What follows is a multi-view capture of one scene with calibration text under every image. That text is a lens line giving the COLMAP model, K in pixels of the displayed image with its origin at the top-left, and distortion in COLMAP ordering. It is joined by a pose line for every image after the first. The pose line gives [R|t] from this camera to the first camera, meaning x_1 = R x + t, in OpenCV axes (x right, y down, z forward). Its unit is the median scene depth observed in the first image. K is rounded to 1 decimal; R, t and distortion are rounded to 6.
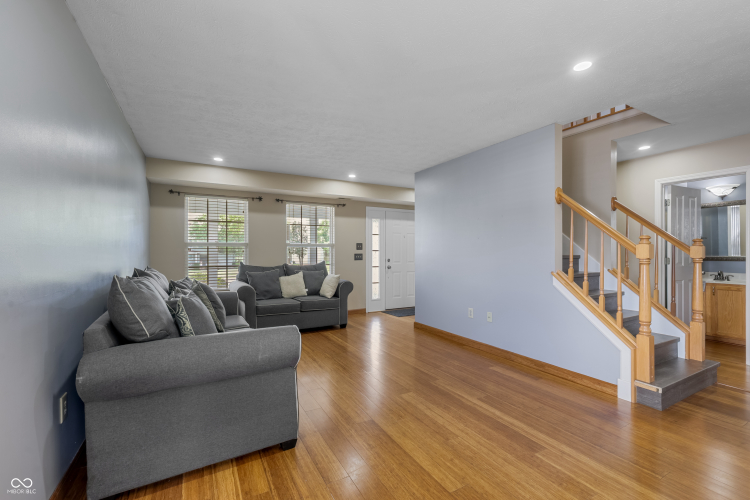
lens RADIAL K [[328.8, 0, 376.0], [0, 328.8, 249.5], [0, 0, 1]] dist [0.004436, -0.000406]
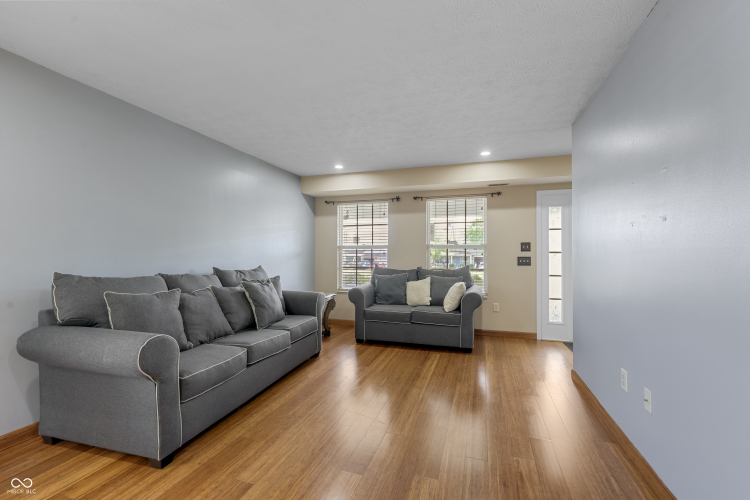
lens RADIAL K [[328.8, 0, 371.5], [0, 328.8, 247.6], [0, 0, 1]] dist [0.004436, -0.000406]
pose [[0.675201, -0.012420, -0.737529, 0.352497], [0.004310, 0.999908, -0.012893, 0.000199], [0.737621, 0.005527, 0.675192, 0.344335]]
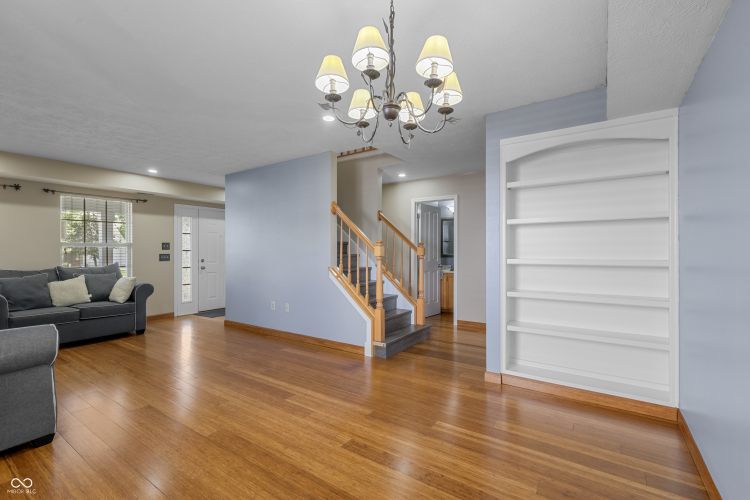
lens RADIAL K [[337.3, 0, 380.3], [0, 337.3, 250.2], [0, 0, 1]] dist [0.001503, 0.000897]
pose [[0.892464, -0.001883, 0.451115, 0.082687], [0.000016, 0.999991, 0.004143, -0.002580], [-0.451119, -0.003690, 0.892456, -0.173730]]
